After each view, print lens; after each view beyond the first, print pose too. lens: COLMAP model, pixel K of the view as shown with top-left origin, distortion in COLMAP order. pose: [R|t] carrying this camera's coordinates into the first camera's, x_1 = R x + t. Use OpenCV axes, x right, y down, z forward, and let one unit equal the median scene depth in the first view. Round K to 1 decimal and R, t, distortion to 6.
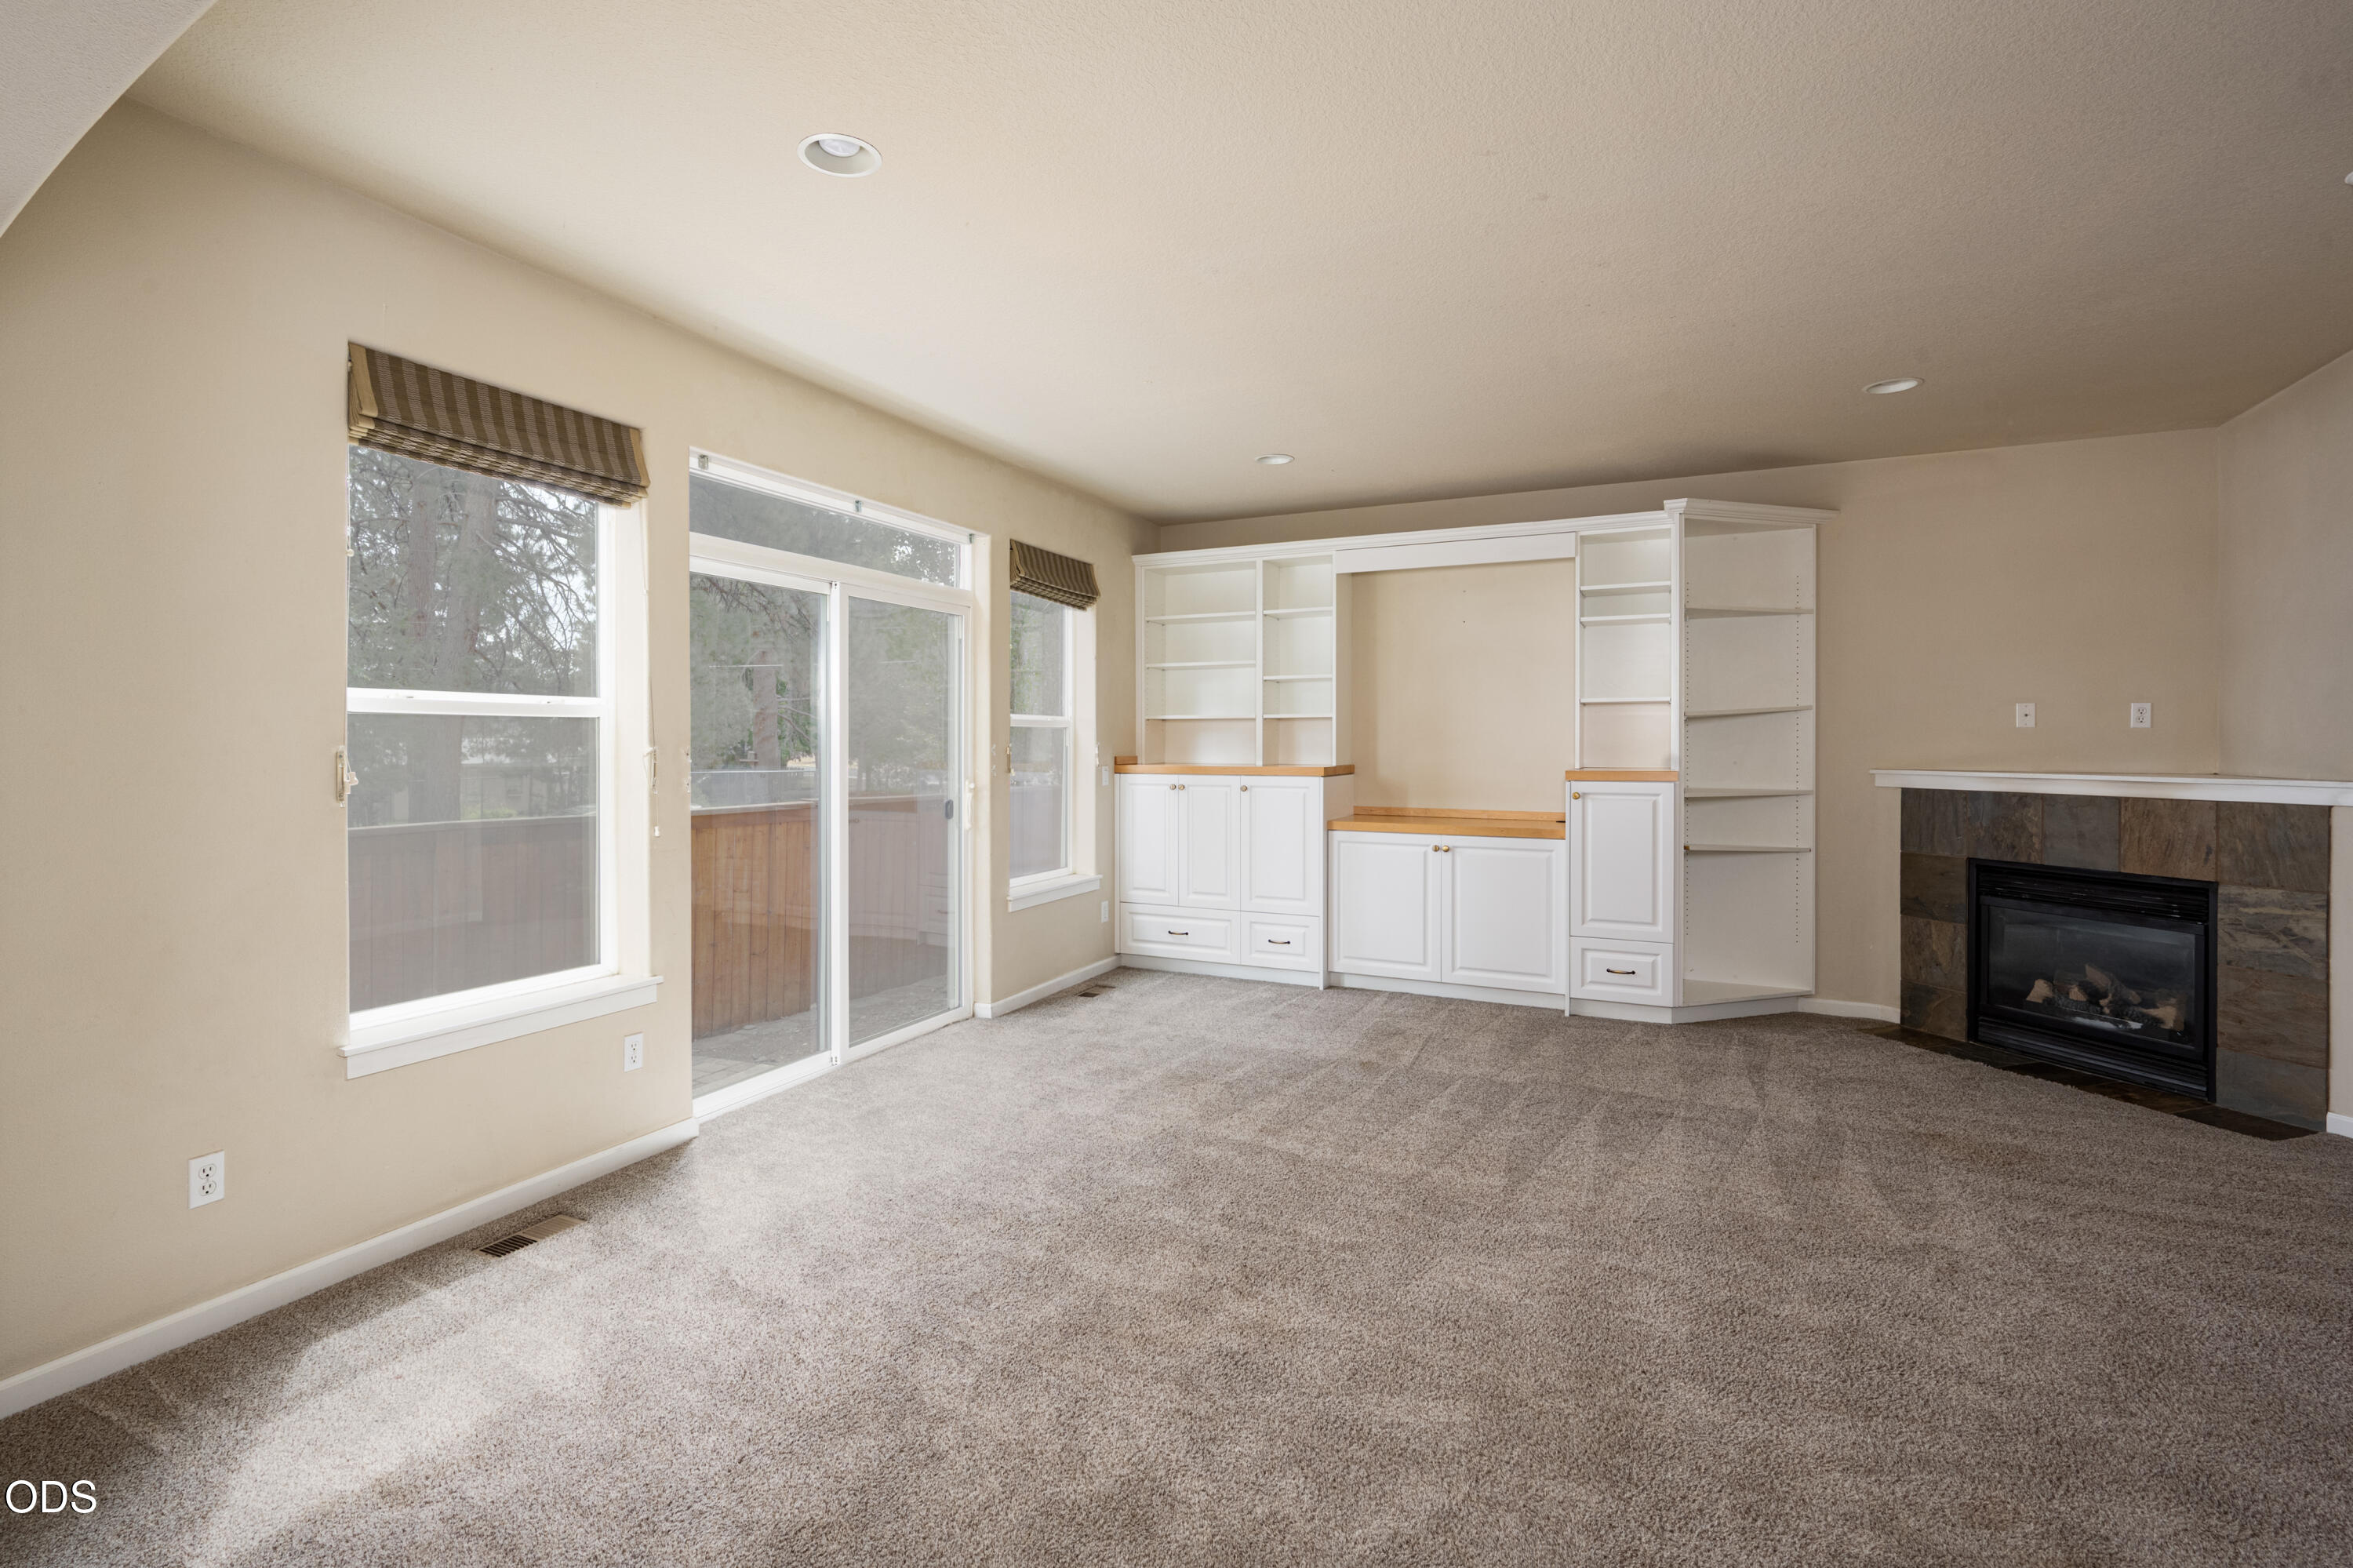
lens RADIAL K [[999.1, 0, 1184.9], [0, 999.1, 747.3], [0, 0, 1]] dist [-0.001177, -0.000657]
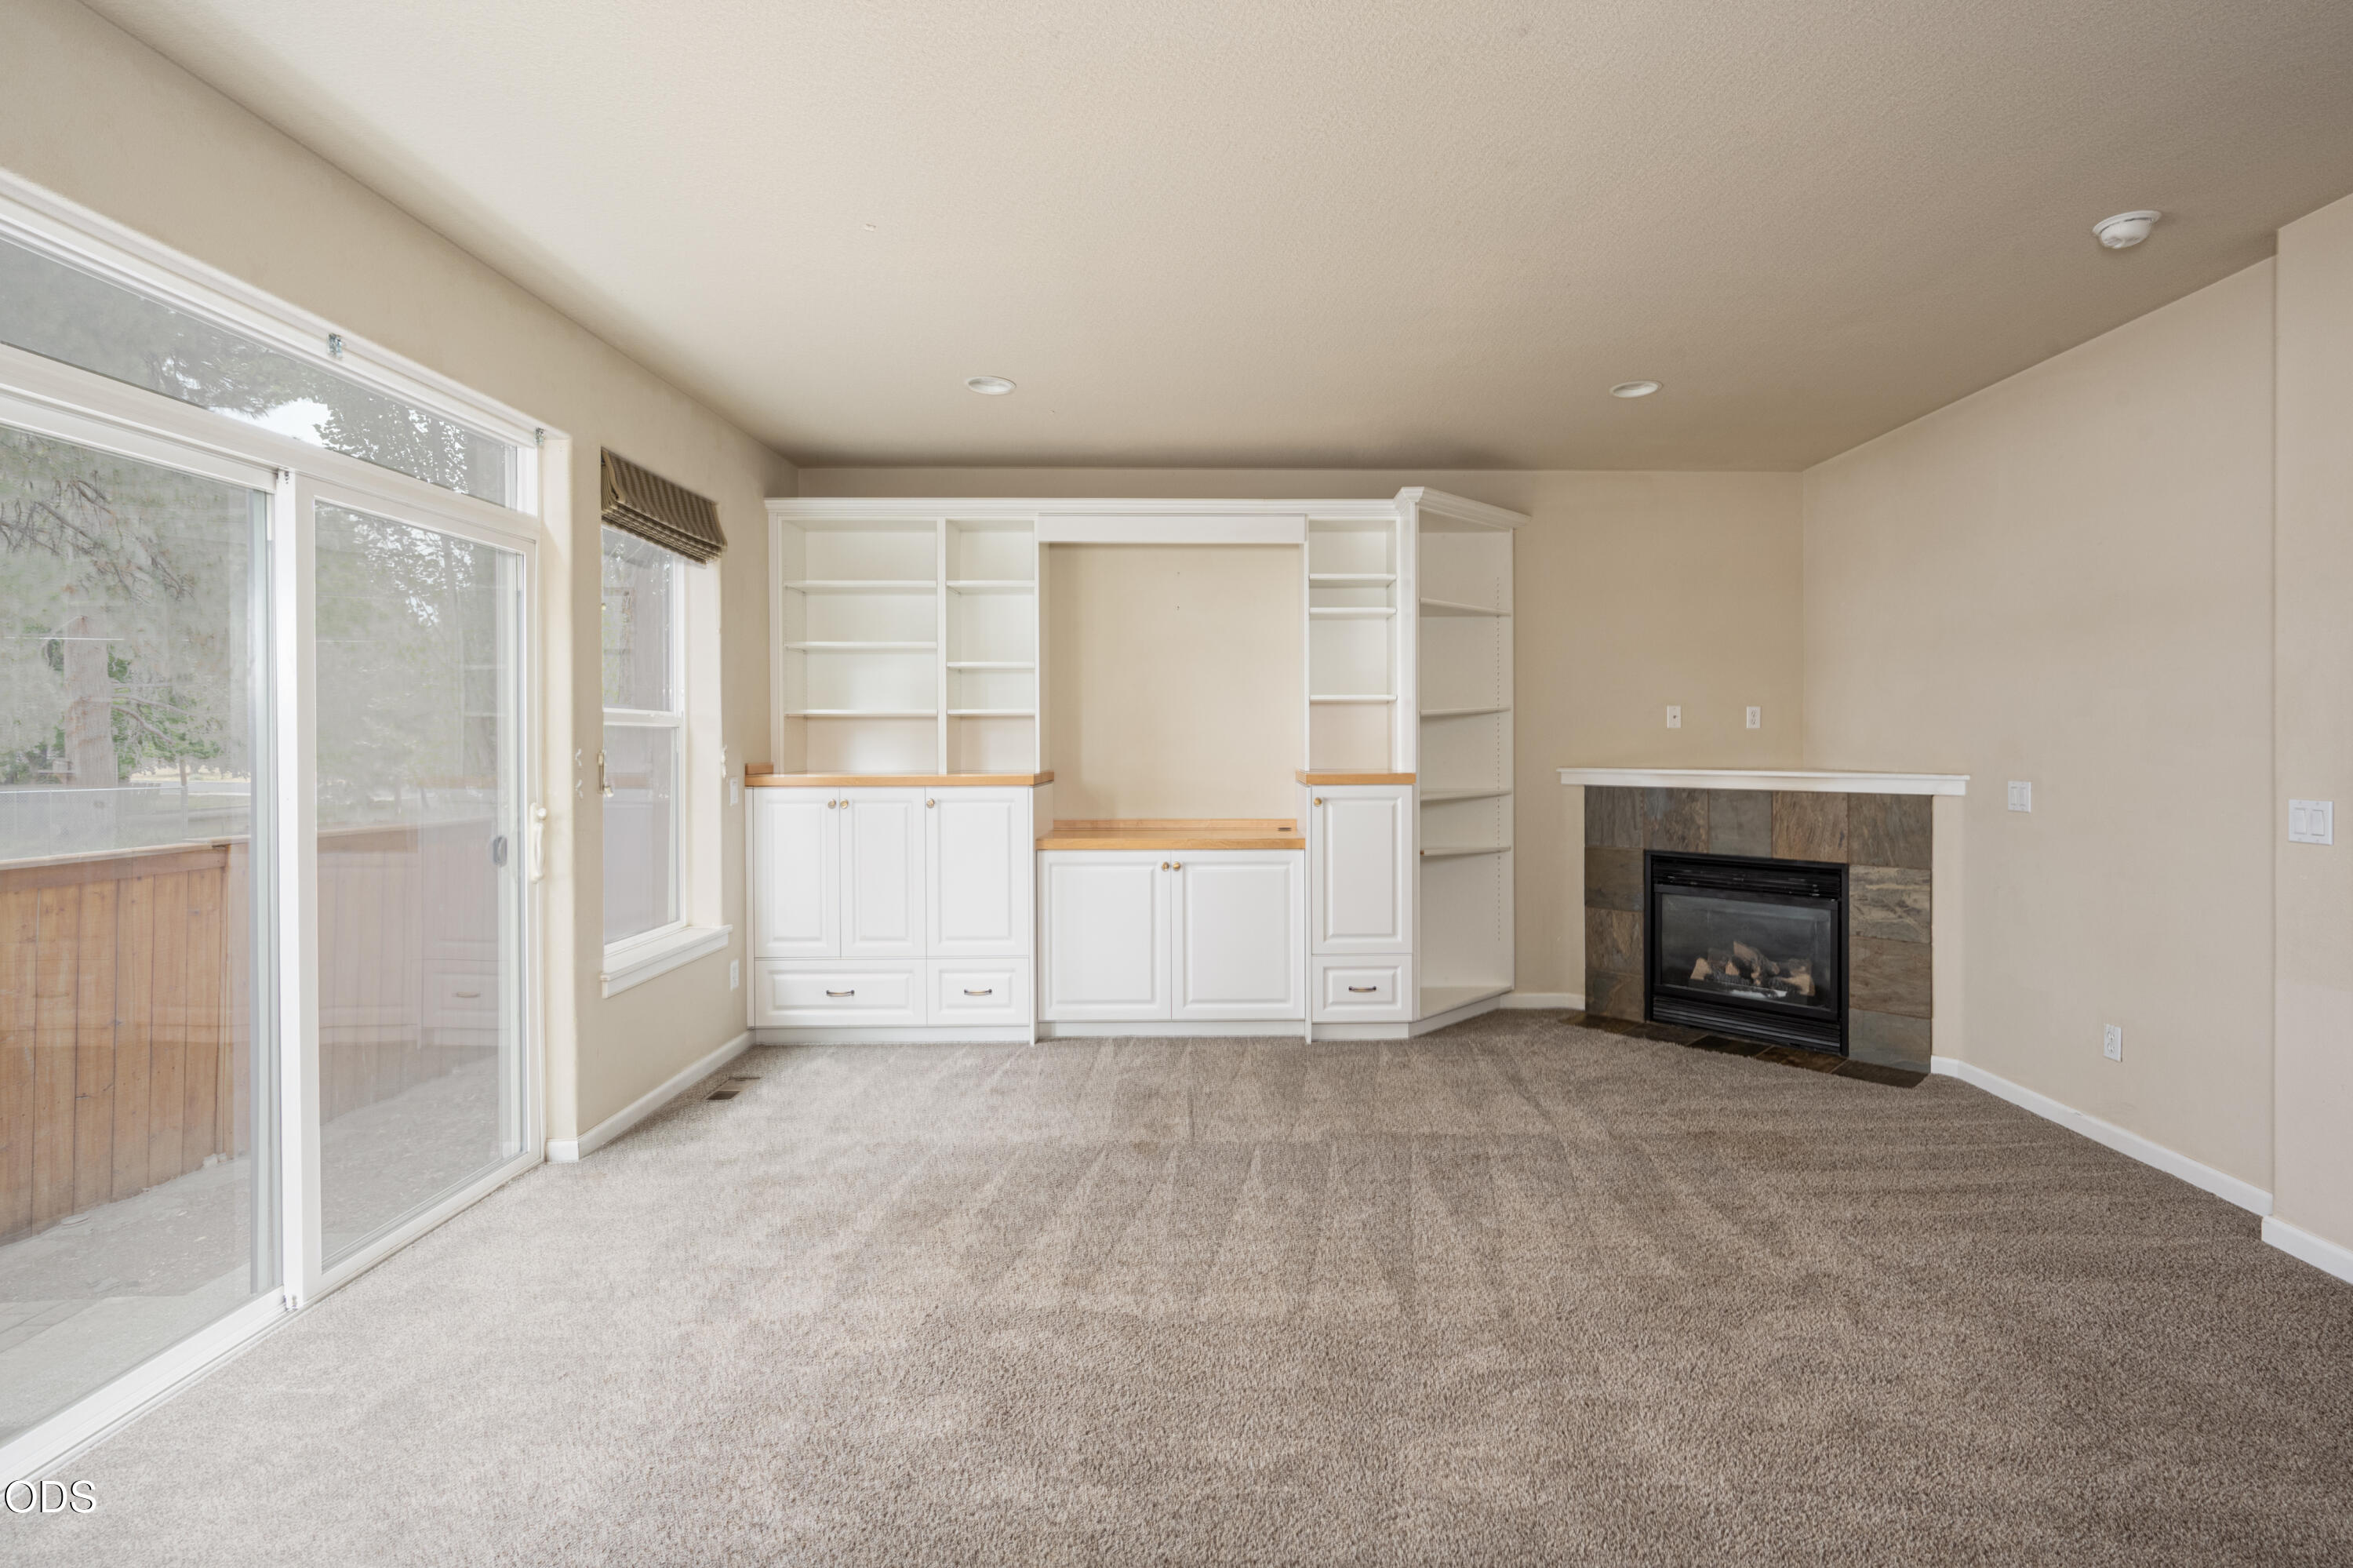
lens RADIAL K [[999.1, 0, 1184.9], [0, 999.1, 747.3], [0, 0, 1]] dist [-0.001177, -0.000657]
pose [[0.905833, -0.006032, 0.423593, -0.109480], [0.006170, 0.999980, 0.001046, -0.003158], [-0.423591, 0.001666, 0.905852, 0.227714]]
